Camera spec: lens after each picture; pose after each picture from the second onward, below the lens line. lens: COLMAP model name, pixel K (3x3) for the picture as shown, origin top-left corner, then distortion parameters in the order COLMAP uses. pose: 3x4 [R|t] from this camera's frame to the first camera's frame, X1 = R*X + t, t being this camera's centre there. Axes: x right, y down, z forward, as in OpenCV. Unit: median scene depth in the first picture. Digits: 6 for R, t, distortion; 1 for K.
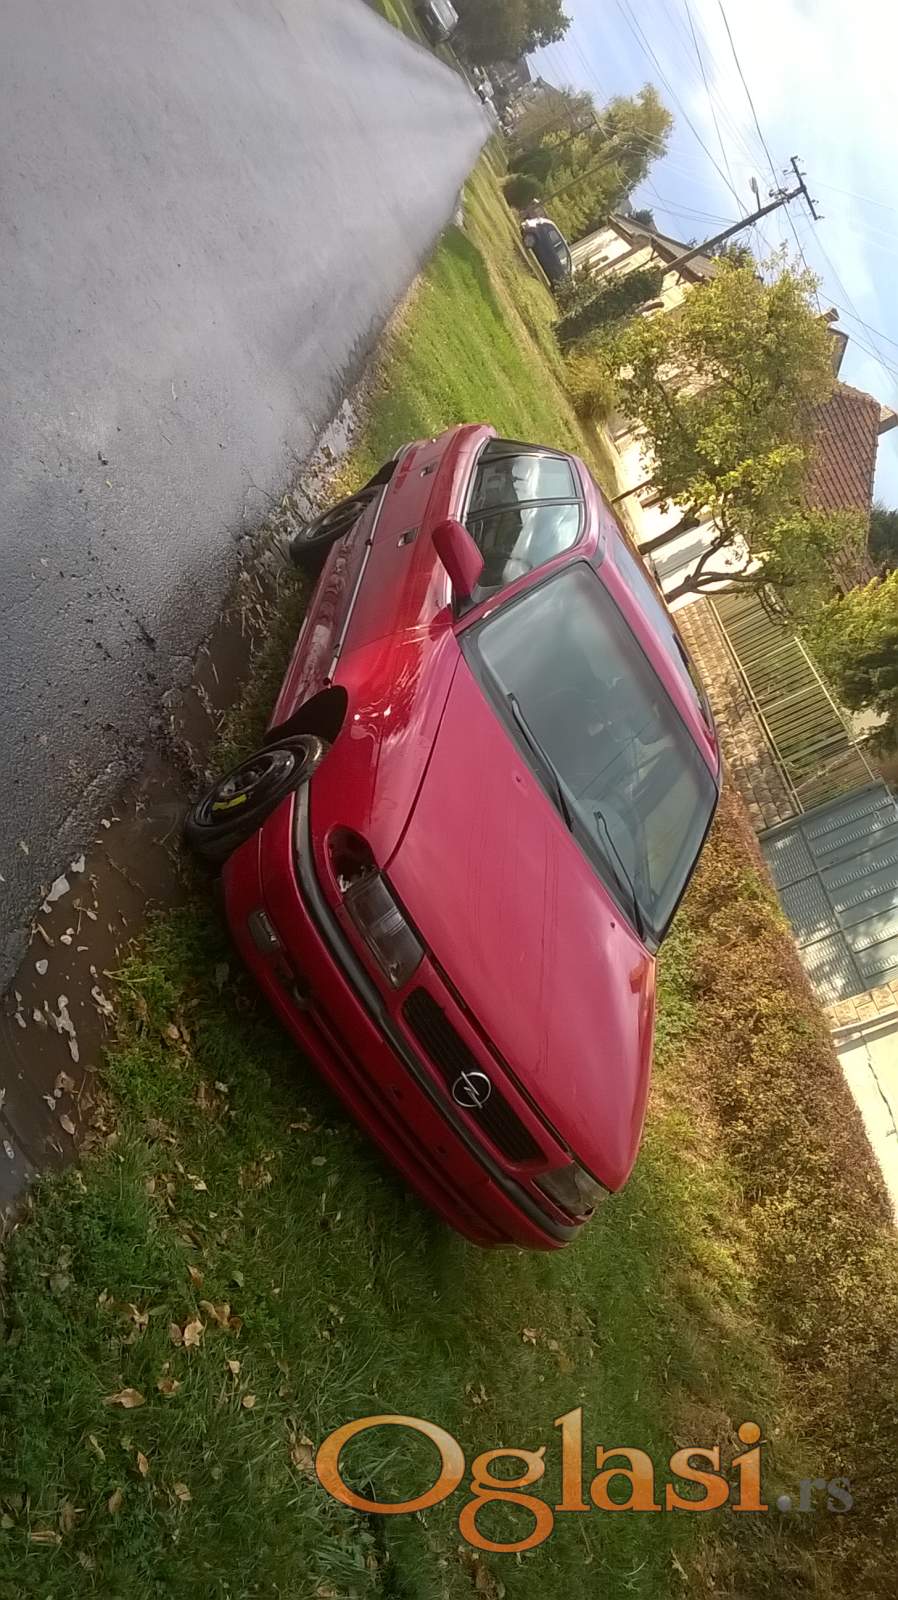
lens RADIAL K [[1311.6, 0, 444.1], [0, 1311.6, 796.0], [0, 0, 1]] dist [0.075291, -0.165247]
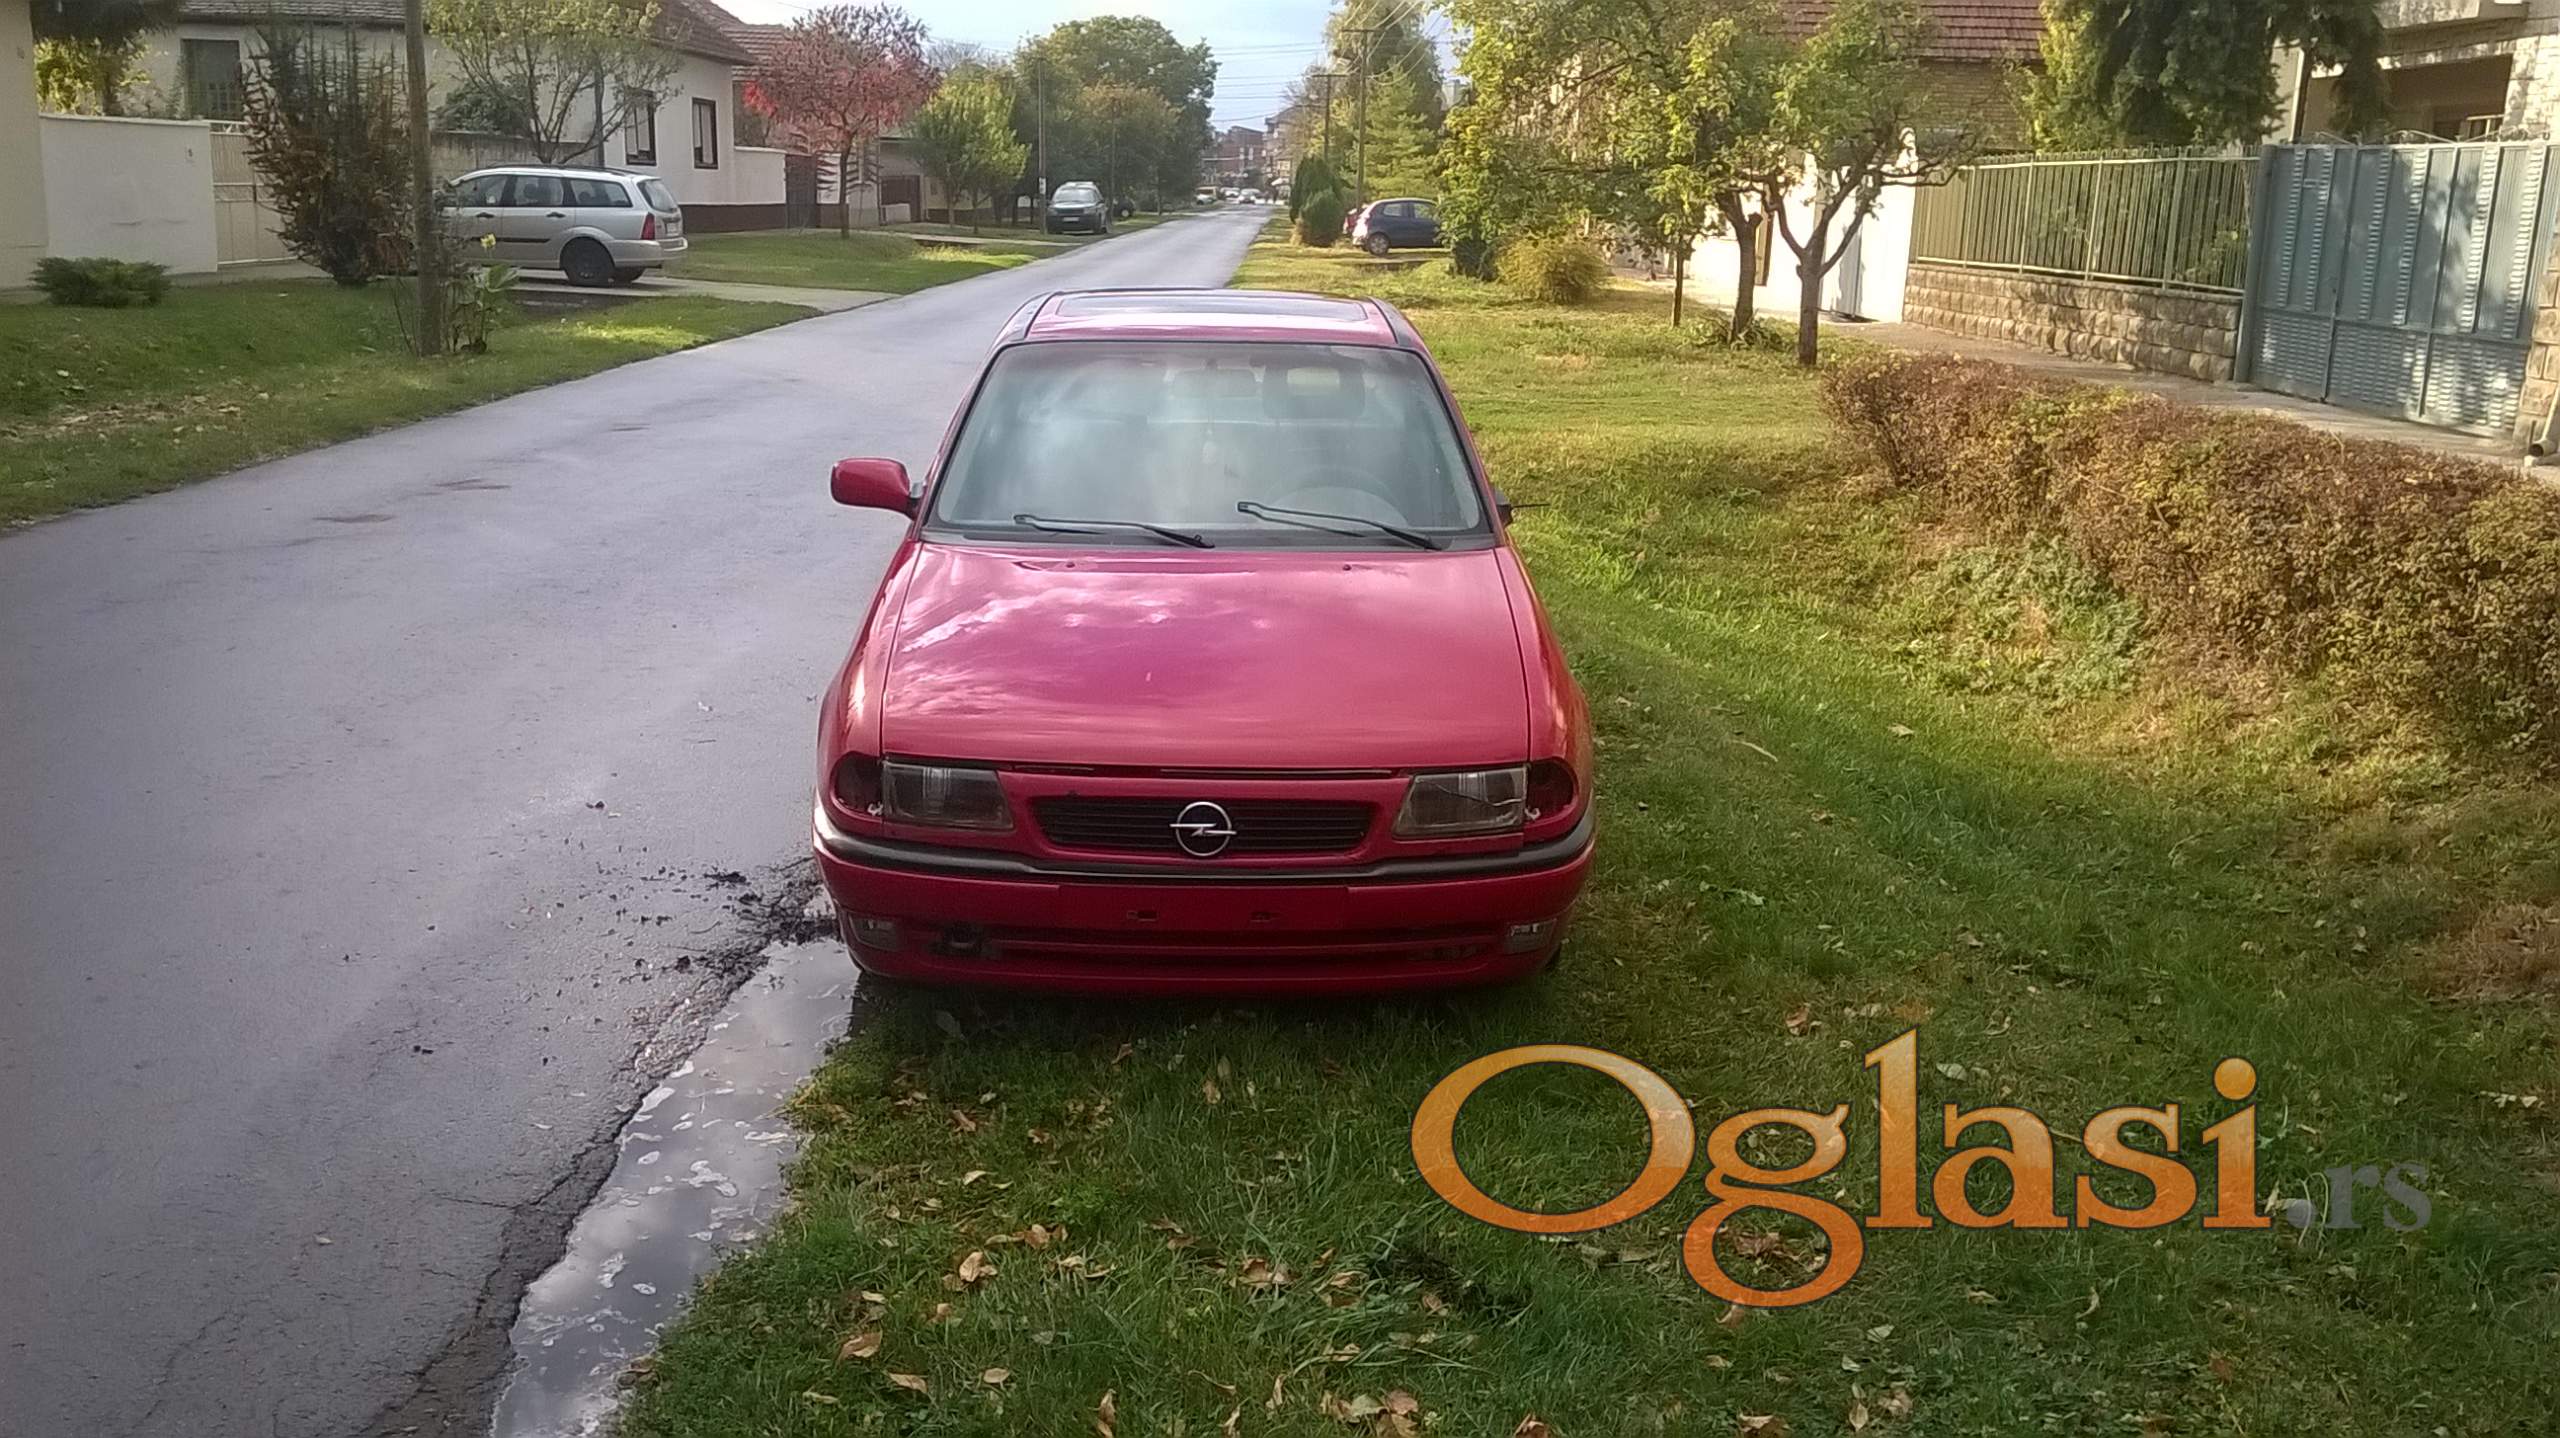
lens RADIAL K [[2114.5, 0, 1264.4], [0, 2114.5, 720.7], [0, 0, 1]] dist [0.059269, -0.158130]
pose [[0.526362, -0.833412, -0.168423, 0.045817], [0.763593, 0.550471, -0.337502, 0.098233], [0.373990, 0.049042, 0.926135, -0.008677]]
